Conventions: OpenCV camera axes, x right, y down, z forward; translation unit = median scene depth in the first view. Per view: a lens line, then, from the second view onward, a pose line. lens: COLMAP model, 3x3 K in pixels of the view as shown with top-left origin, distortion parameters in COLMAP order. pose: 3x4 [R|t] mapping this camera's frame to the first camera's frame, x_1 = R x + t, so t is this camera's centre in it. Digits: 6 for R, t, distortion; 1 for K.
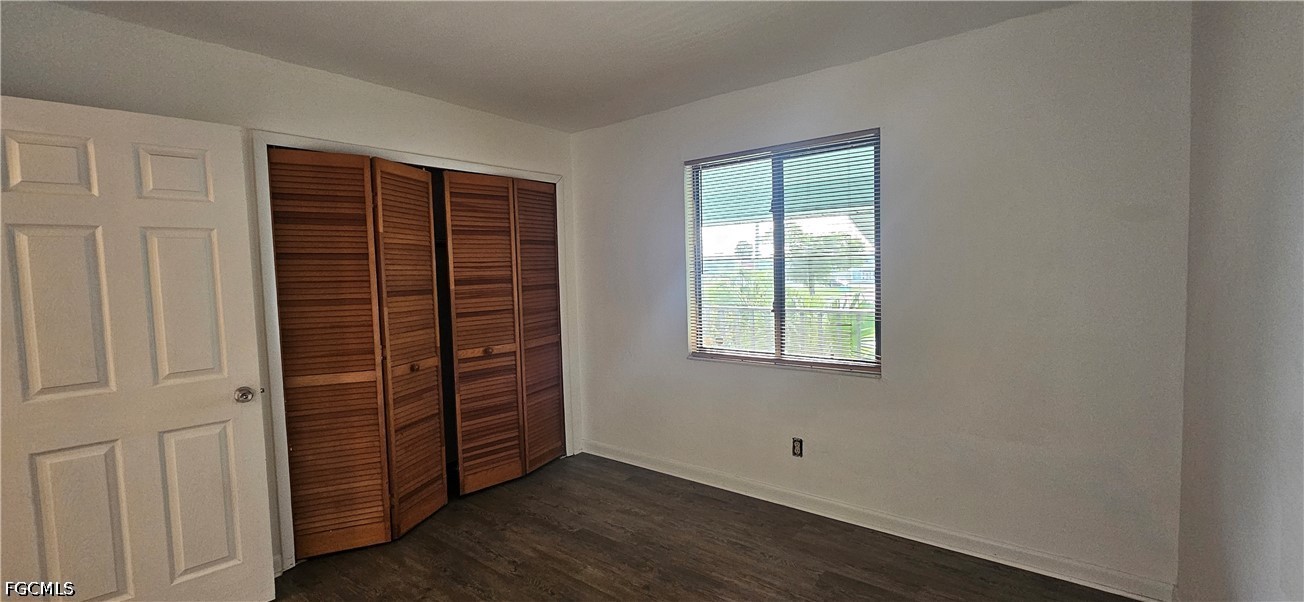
lens RADIAL K [[531.0, 0, 651.4], [0, 531.0, 299.5], [0, 0, 1]] dist [-0.000248, -0.000053]
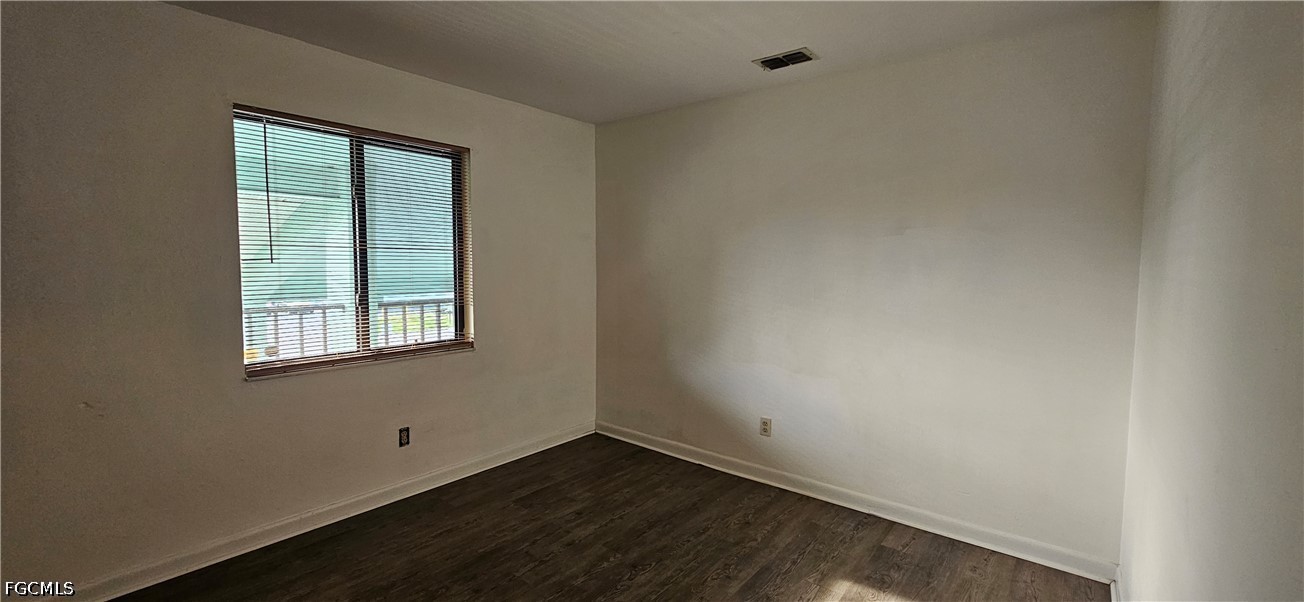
lens RADIAL K [[531.0, 0, 651.4], [0, 531.0, 299.5], [0, 0, 1]] dist [-0.000248, -0.000053]
pose [[0.006877, -0.038270, 0.999244, -0.724823], [0.051234, 0.997968, 0.037868, 0.003185], [-0.998663, 0.050935, 0.008824, 0.509136]]
